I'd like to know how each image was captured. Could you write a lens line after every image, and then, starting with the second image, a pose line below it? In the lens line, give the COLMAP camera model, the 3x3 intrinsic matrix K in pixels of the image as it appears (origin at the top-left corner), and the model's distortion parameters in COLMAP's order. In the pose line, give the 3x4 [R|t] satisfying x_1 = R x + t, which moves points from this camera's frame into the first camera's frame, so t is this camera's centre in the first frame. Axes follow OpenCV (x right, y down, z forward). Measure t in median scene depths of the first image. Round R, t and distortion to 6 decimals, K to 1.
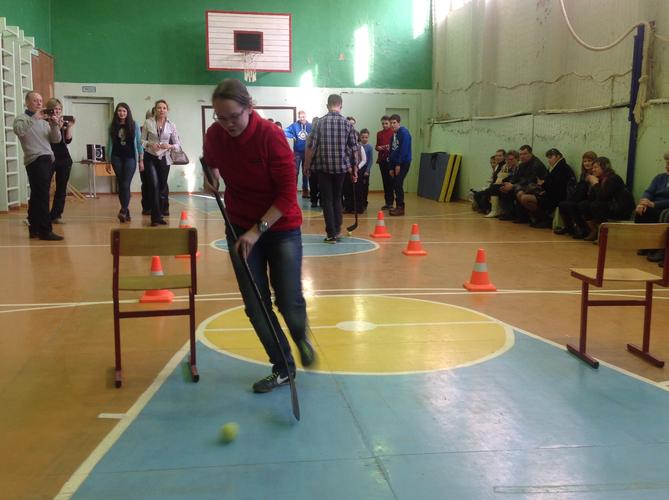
lens RADIAL K [[749.4, 0, 334.5], [0, 749.4, 250.0], [0, 0, 1]] dist [0.163728, -0.390994]
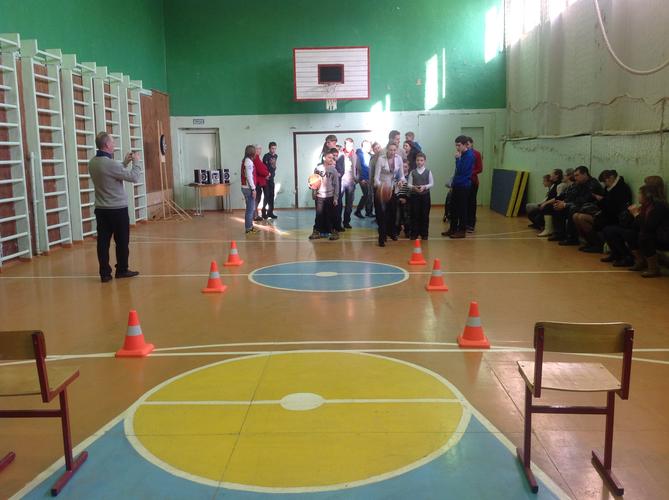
lens RADIAL K [[636.4, 0, 334.5], [0, 636.4, 250.0], [0, 0, 1]] dist [0.124736, -0.257027]
pose [[0.982947, 0.002625, -0.183869, 0.066370], [0.000202, 0.999882, 0.015356, -0.030681], [0.183887, -0.015131, 0.982831, 0.071300]]
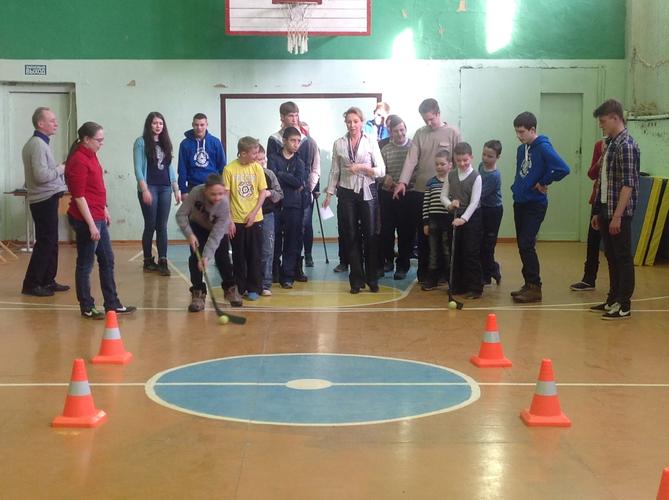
lens RADIAL K [[1176.8, 0, 334.5], [0, 1176.8, 250.0], [0, 0, 1]] dist [0.078977, 0.103439]
pose [[0.991071, 0.007786, -0.133109, 0.037486], [-0.013154, 0.999133, -0.039493, -0.037307], [0.132686, 0.040892, 0.990314, 0.117918]]
